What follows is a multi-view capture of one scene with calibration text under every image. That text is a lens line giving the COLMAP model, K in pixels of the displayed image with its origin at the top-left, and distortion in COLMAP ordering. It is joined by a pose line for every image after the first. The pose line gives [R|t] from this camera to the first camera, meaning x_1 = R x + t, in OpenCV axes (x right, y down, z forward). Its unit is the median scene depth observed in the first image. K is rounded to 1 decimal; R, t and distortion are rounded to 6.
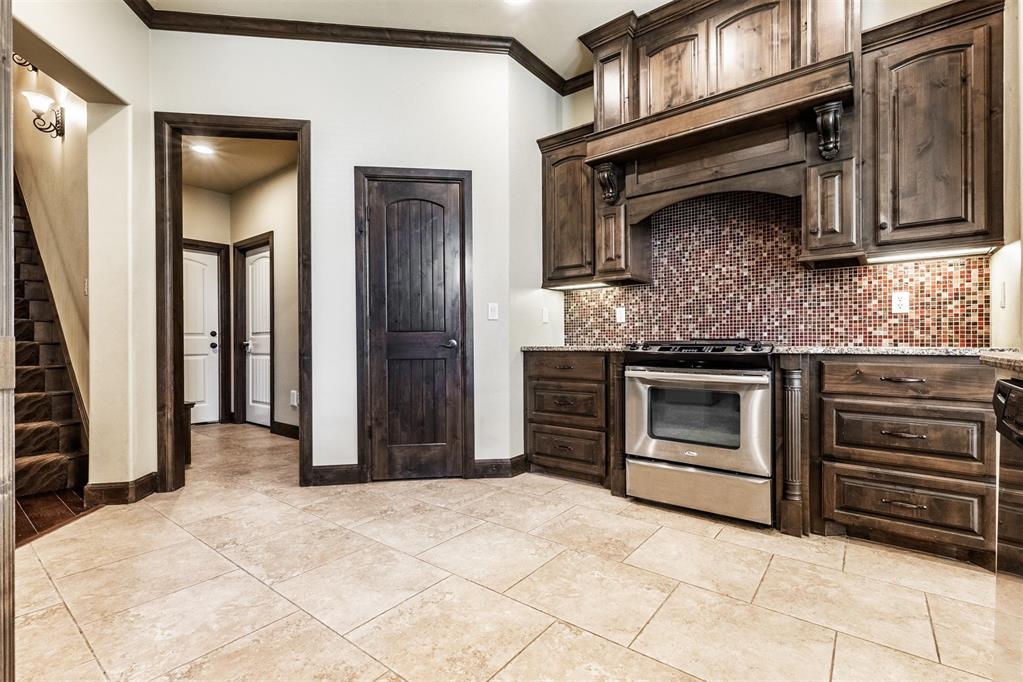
lens RADIAL K [[461.9, 0, 518.0], [0, 461.9, 340.6], [0, 0, 1]] dist [0.005130, 0.000135]
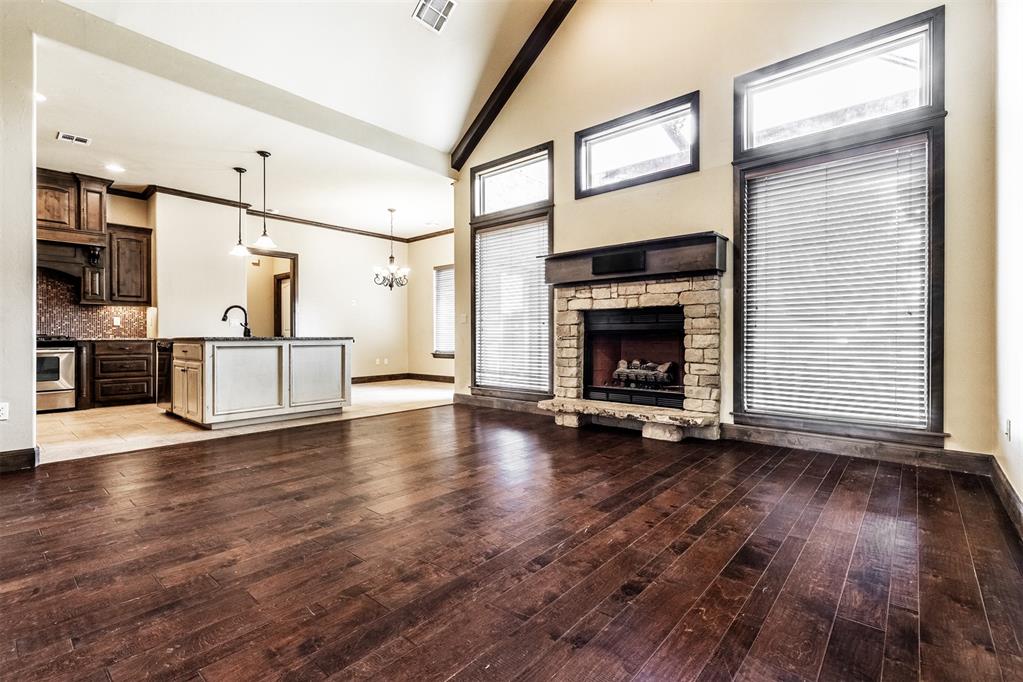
lens RADIAL K [[461.9, 0, 515.4], [0, 461.9, 337.8], [0, 0, 1]] dist [0.005130, 0.000135]
pose [[0.054121, -0.000920, 0.998534, -1.481885], [-0.000377, 0.999999, 0.000942, 0.007916], [-0.998534, -0.000427, 0.054120, -1.239296]]
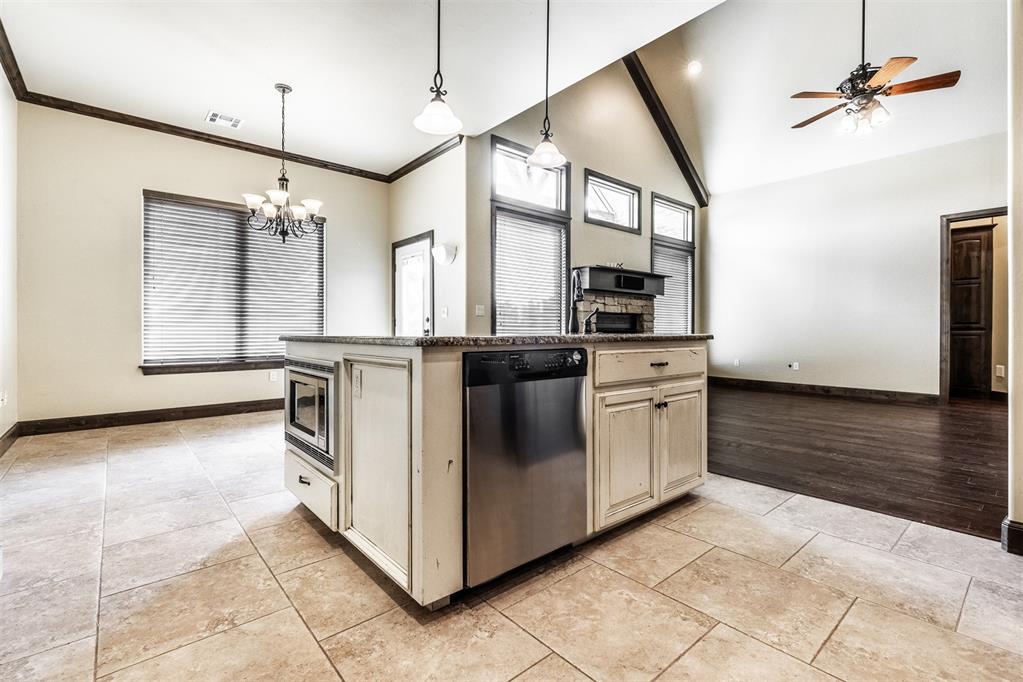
lens RADIAL K [[461.9, 0, 518.8], [0, 461.9, 329.9], [0, 0, 1]] dist [0.005130, 0.000135]
pose [[-0.980712, 0.002557, 0.195440, 0.197820], [0.001076, 0.999970, -0.007685, 0.007404], [-0.195453, -0.007327, -0.980686, 0.851486]]
